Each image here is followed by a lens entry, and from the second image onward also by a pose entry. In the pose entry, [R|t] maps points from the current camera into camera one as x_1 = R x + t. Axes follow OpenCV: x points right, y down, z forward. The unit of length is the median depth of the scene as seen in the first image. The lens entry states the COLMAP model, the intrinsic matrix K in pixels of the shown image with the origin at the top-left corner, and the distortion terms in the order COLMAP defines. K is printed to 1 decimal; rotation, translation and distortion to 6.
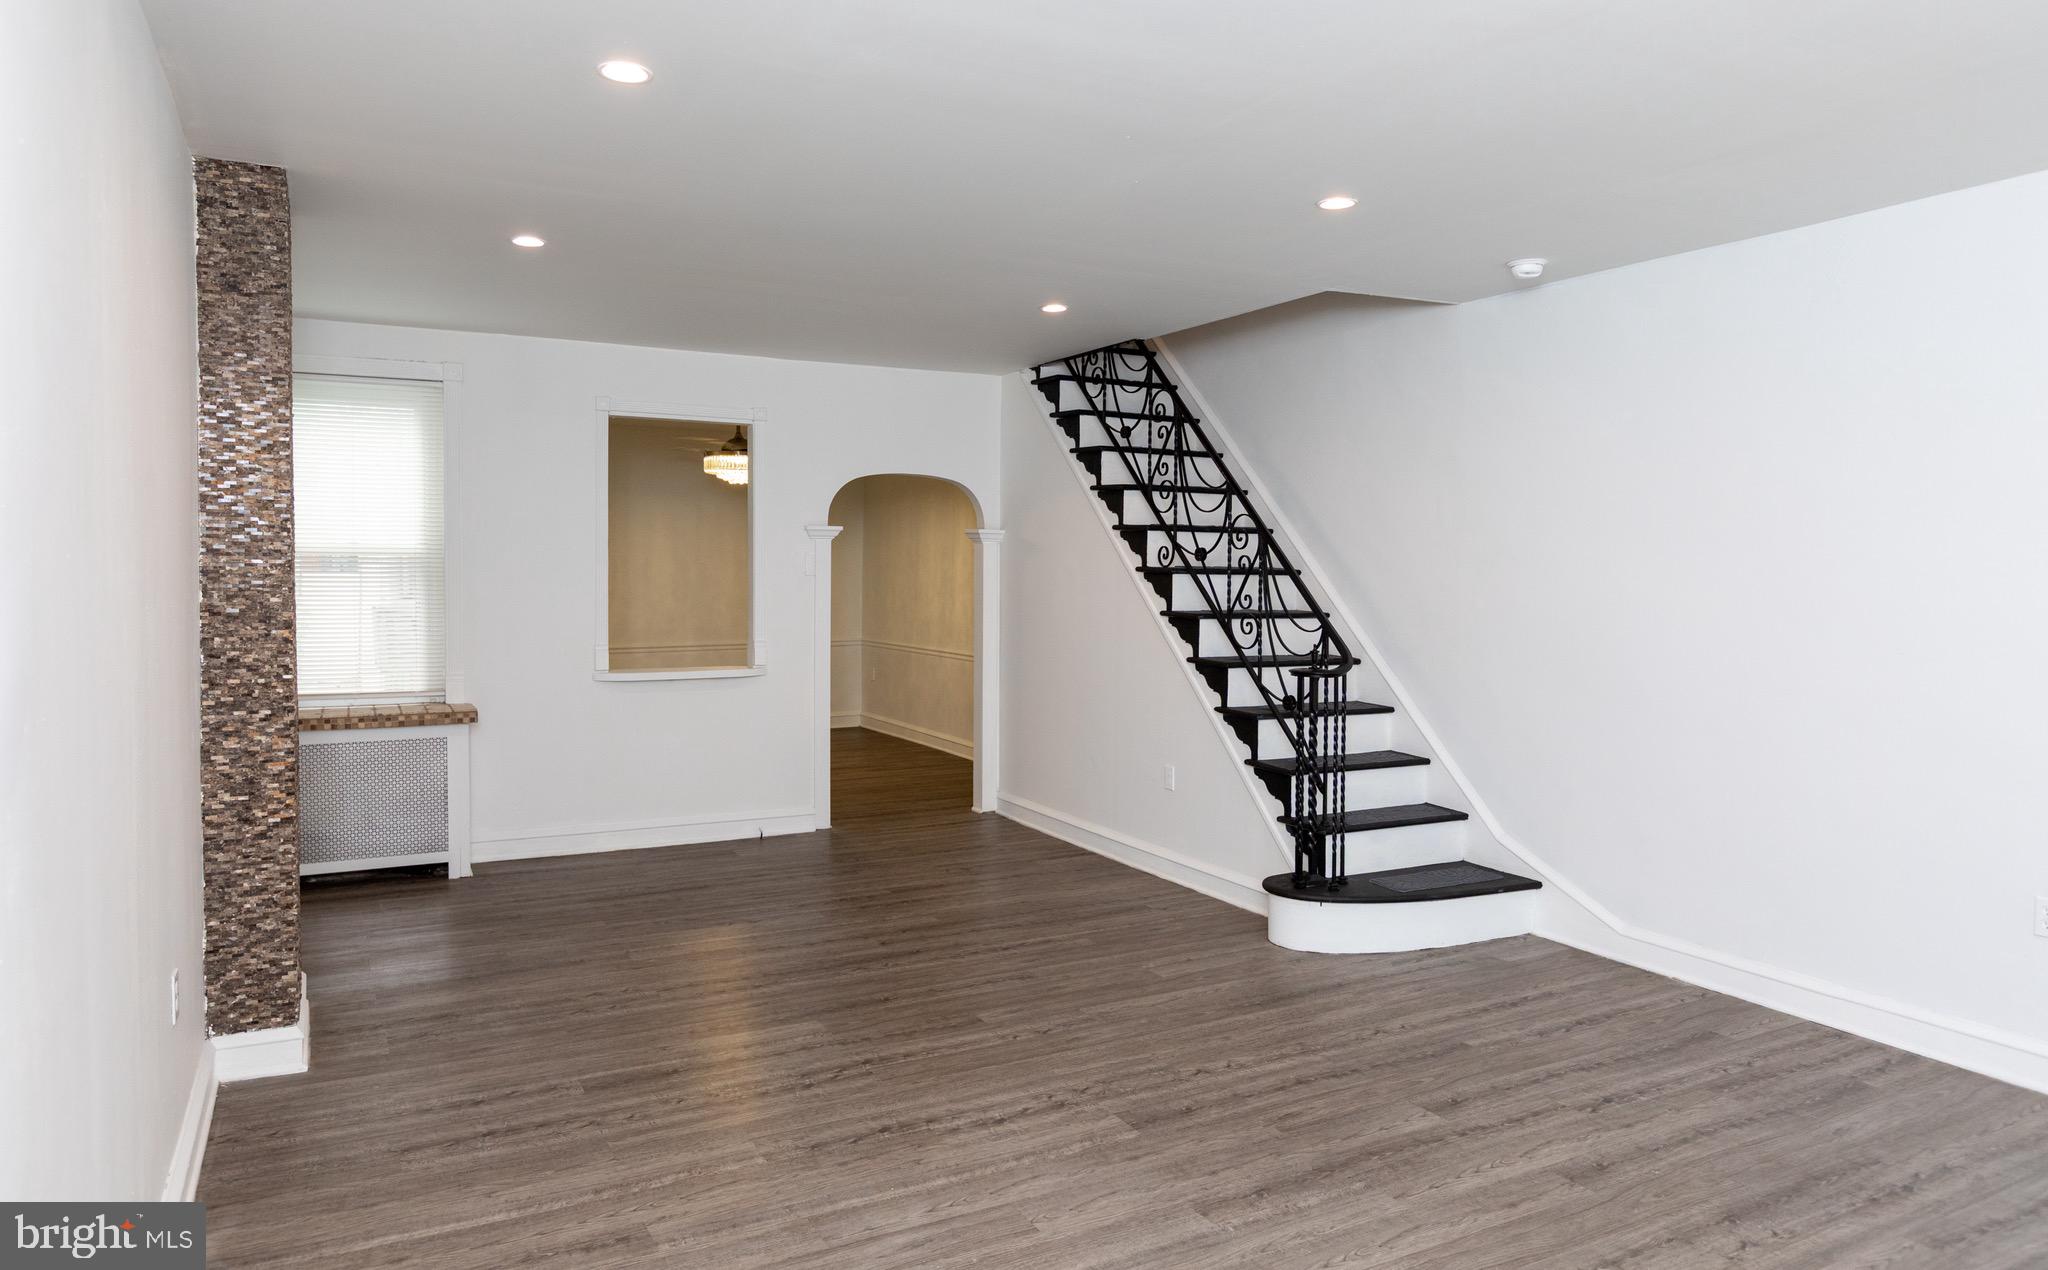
lens RADIAL K [[1378.0, 0, 1167.3], [0, 1378.0, 606.3], [0, 0, 1]] dist [-0.011451, 0.003608]
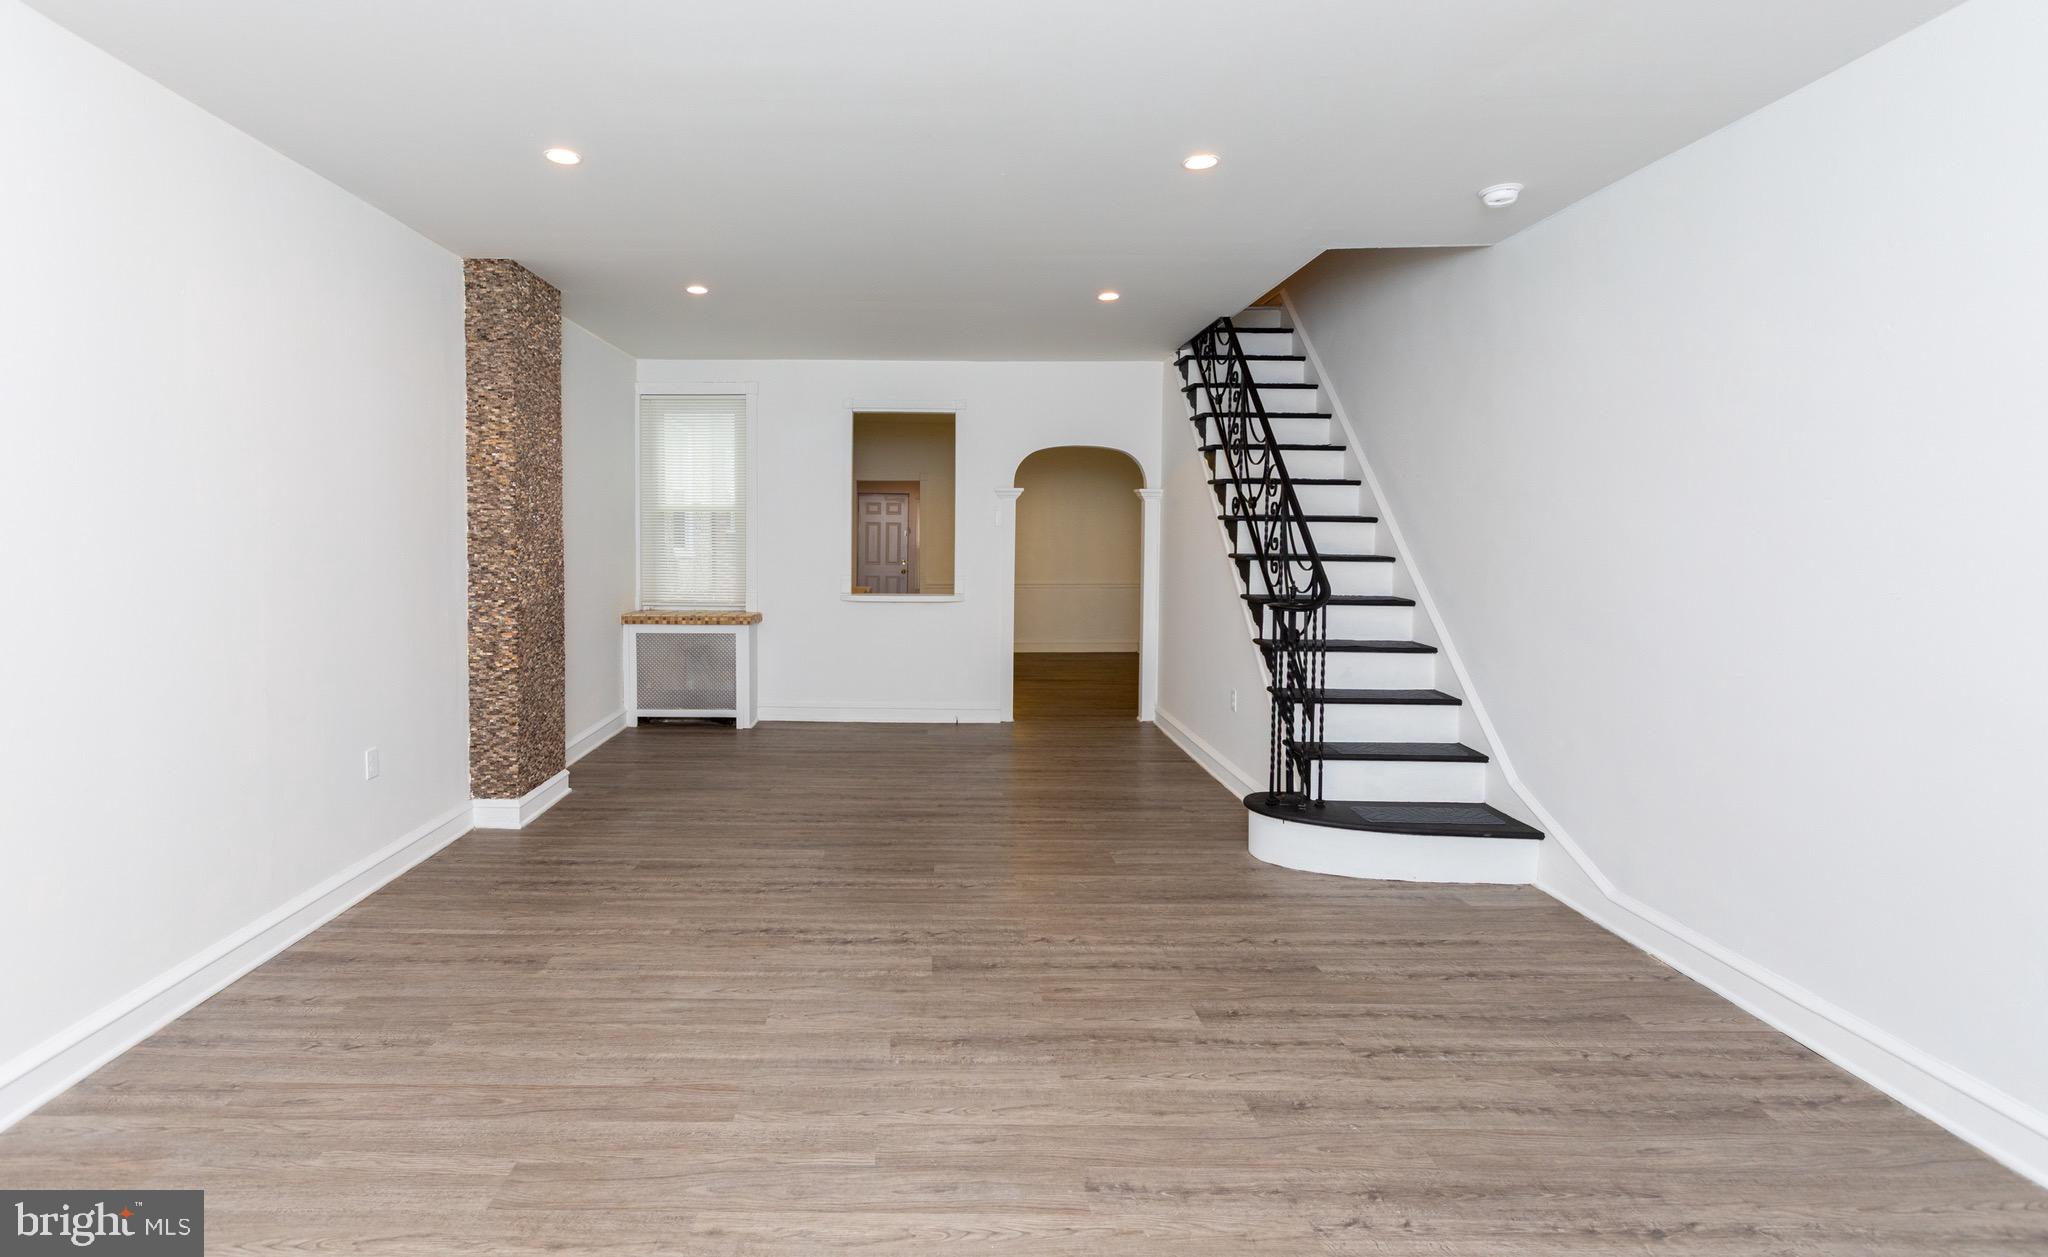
lens RADIAL K [[1072.2, 0, 919.1], [0, 1072.2, 573.5], [0, 0, 1]] dist [-0.001713, 0.001987]
pose [[0.852447, 0.018343, -0.522492, 0.387917], [-0.014764, 0.999830, 0.011013, 0.022176], [0.522605, -0.001674, 0.852573, 0.175538]]
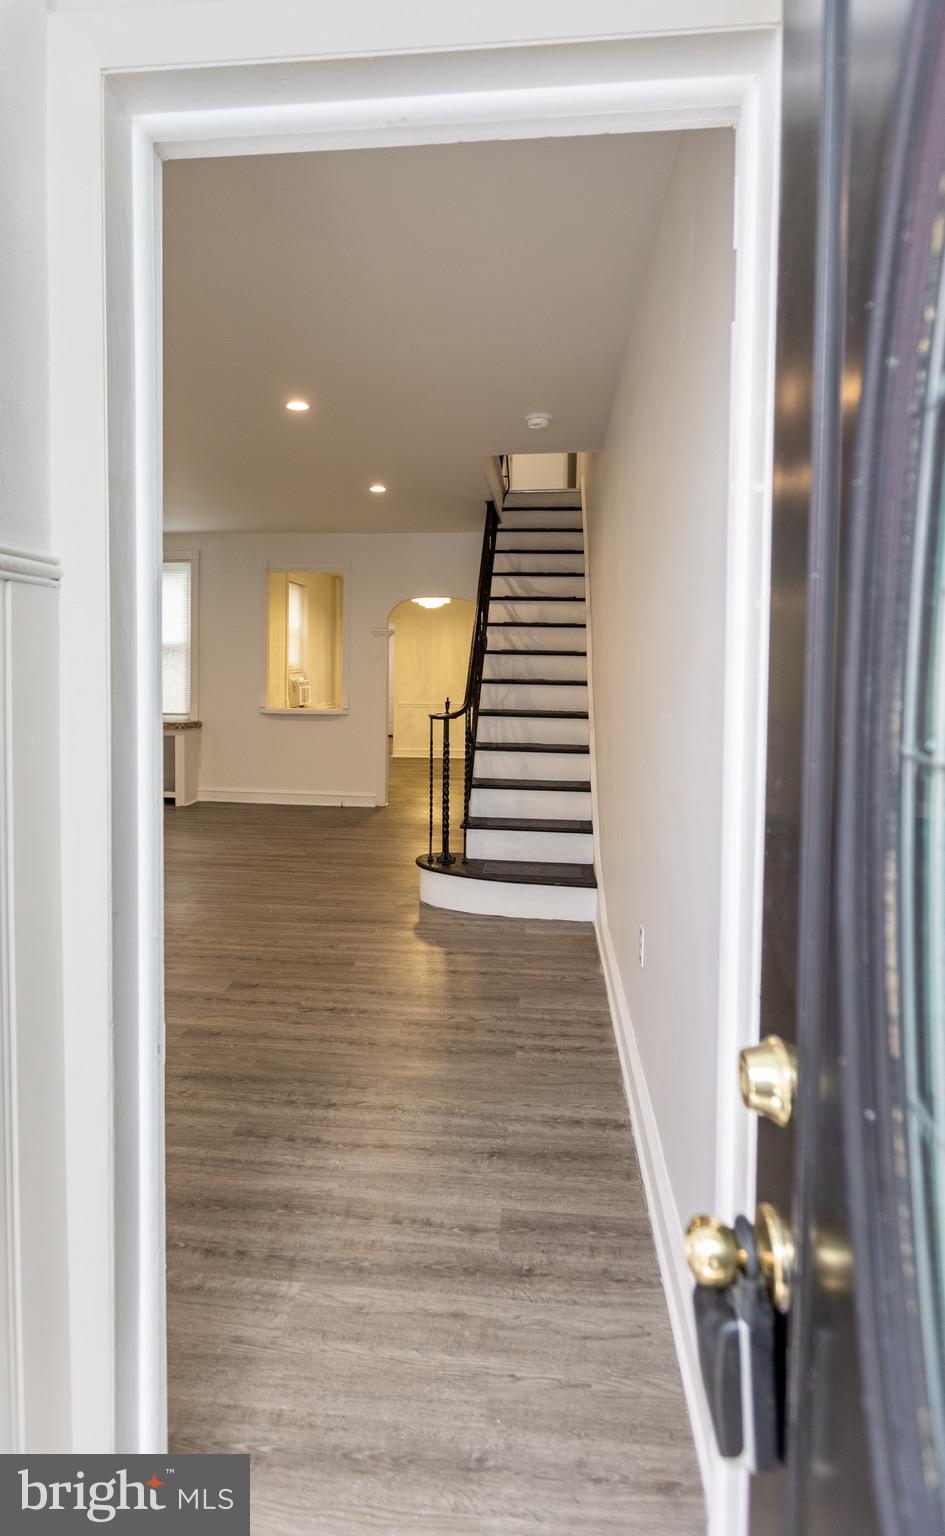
lens RADIAL K [[873.5, 0, 431.4], [0, 873.5, 741.3], [0, 0, 1]] dist [0.005180, 0.000581]
pose [[0.792302, 0.056168, -0.607539, 0.874975], [-0.020834, 0.997663, 0.065066, 0.014850], [0.609774, -0.038894, 0.791621, 0.322150]]
